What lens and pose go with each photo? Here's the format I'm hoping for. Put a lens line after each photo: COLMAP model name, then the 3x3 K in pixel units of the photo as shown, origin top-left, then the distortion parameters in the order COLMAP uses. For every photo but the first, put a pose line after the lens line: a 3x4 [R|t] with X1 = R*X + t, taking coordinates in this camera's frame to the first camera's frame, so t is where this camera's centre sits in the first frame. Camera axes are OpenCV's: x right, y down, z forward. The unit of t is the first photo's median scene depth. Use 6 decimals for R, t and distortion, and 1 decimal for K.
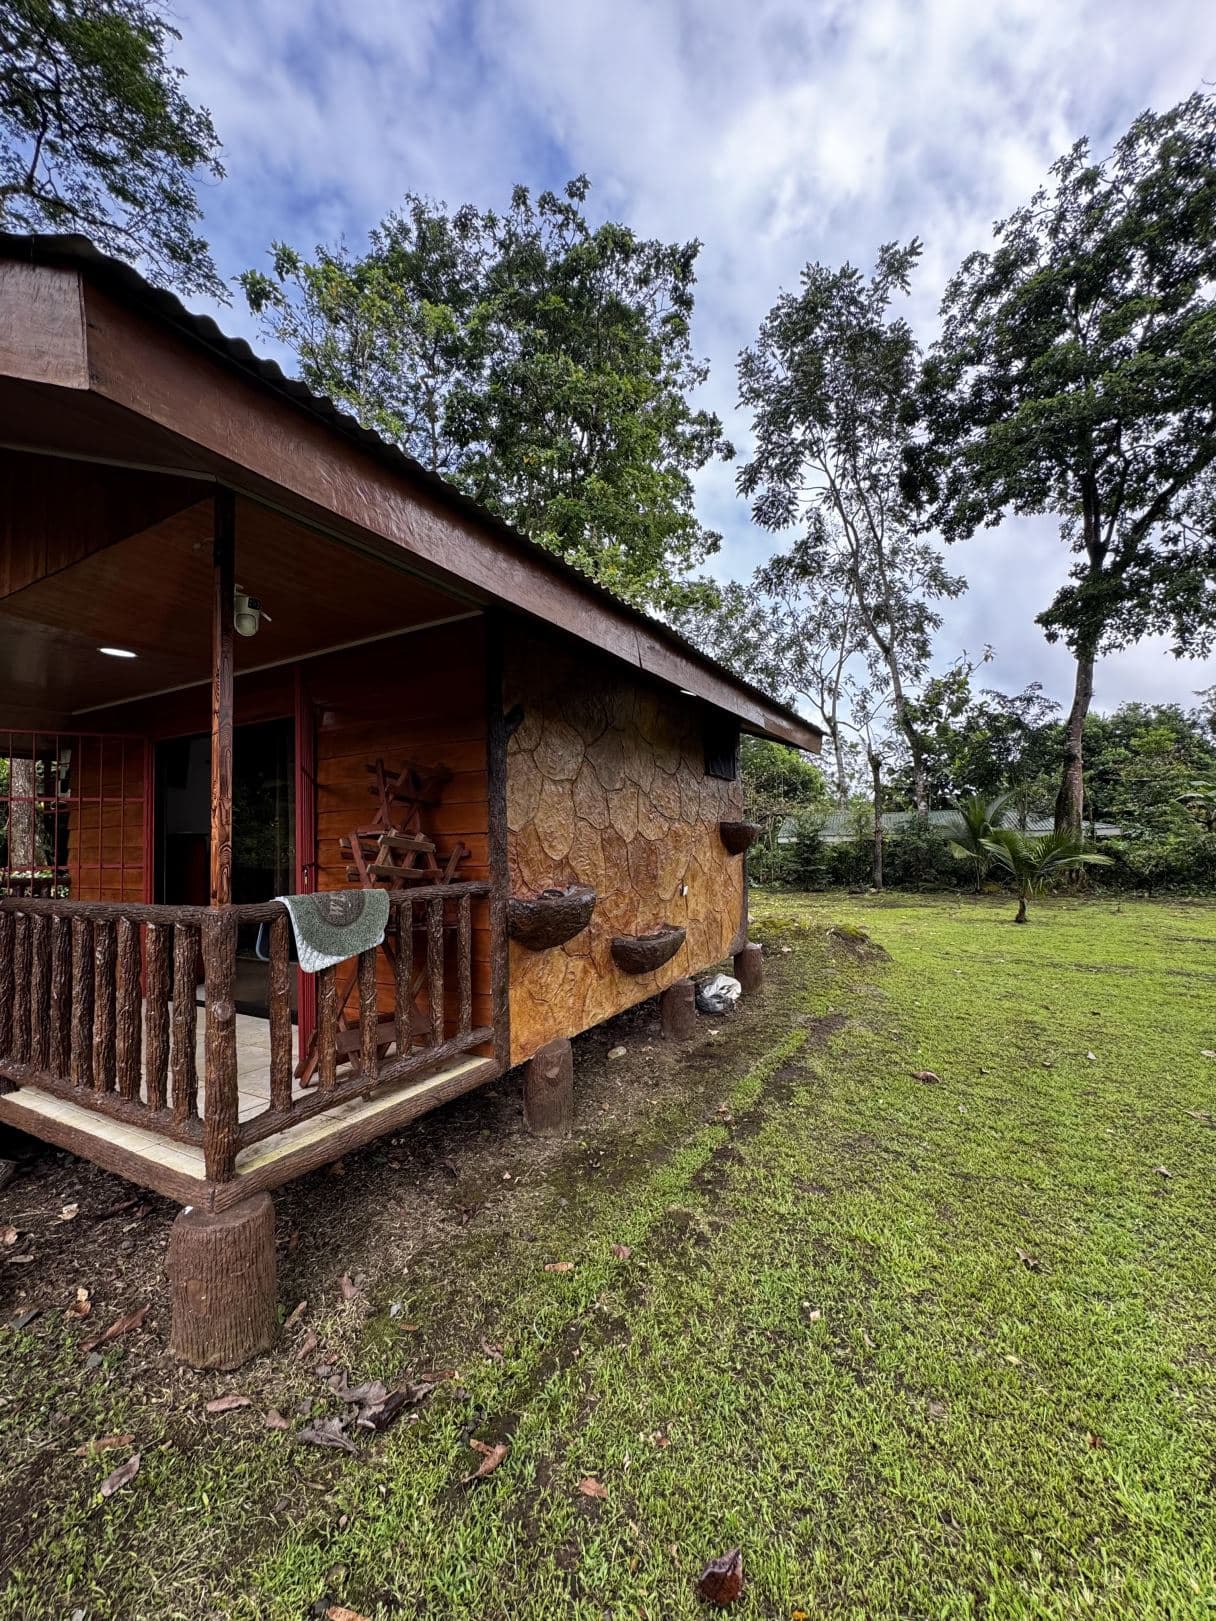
lens RADIAL K [[649.6, 0, 606.9], [0, 649.6, 811.6], [0, 0, 1]] dist [-0.003292, 0.002407]
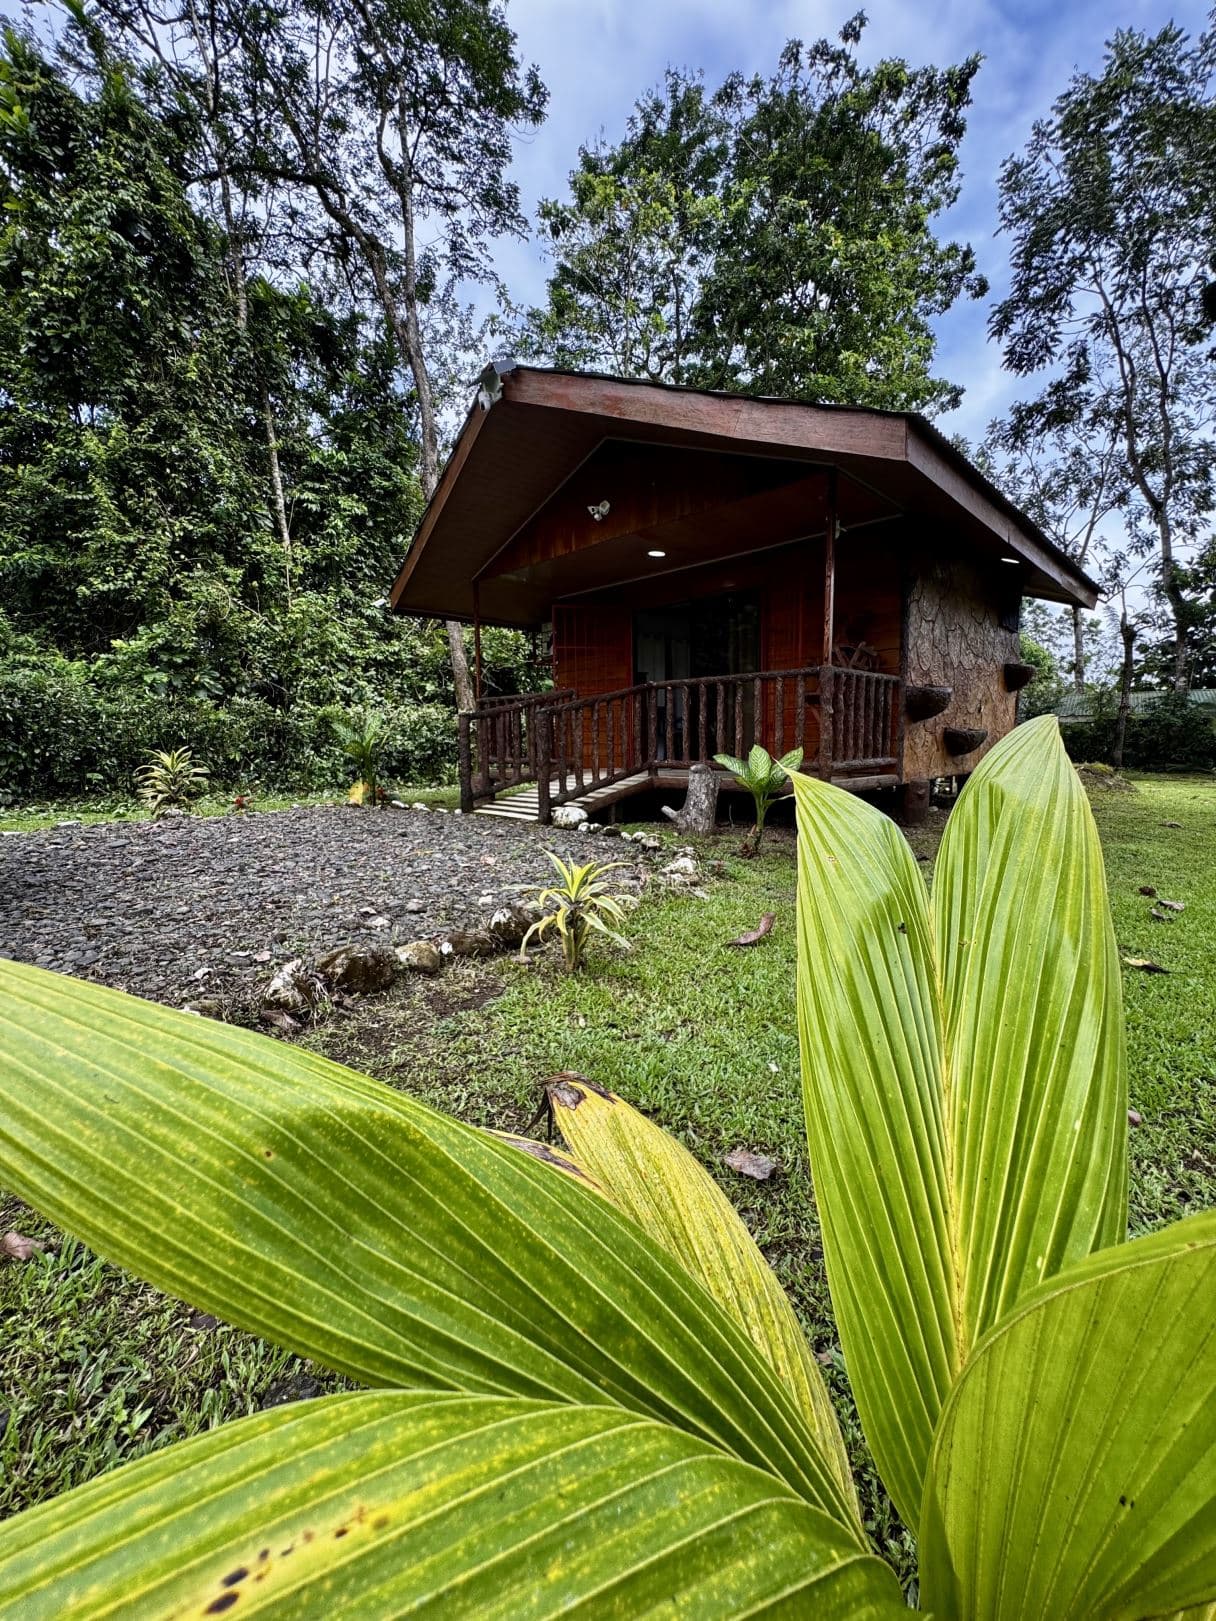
lens RADIAL K [[649.6, 0, 612.3], [0, 649.6, 806.0], [0, 0, 1]] dist [-0.003292, 0.002407]
pose [[0.967989, 0.034383, -0.248626, -0.056025], [0.003774, 0.988466, 0.151393, 0.020654], [0.250963, -0.147485, 0.956695, -0.096111]]
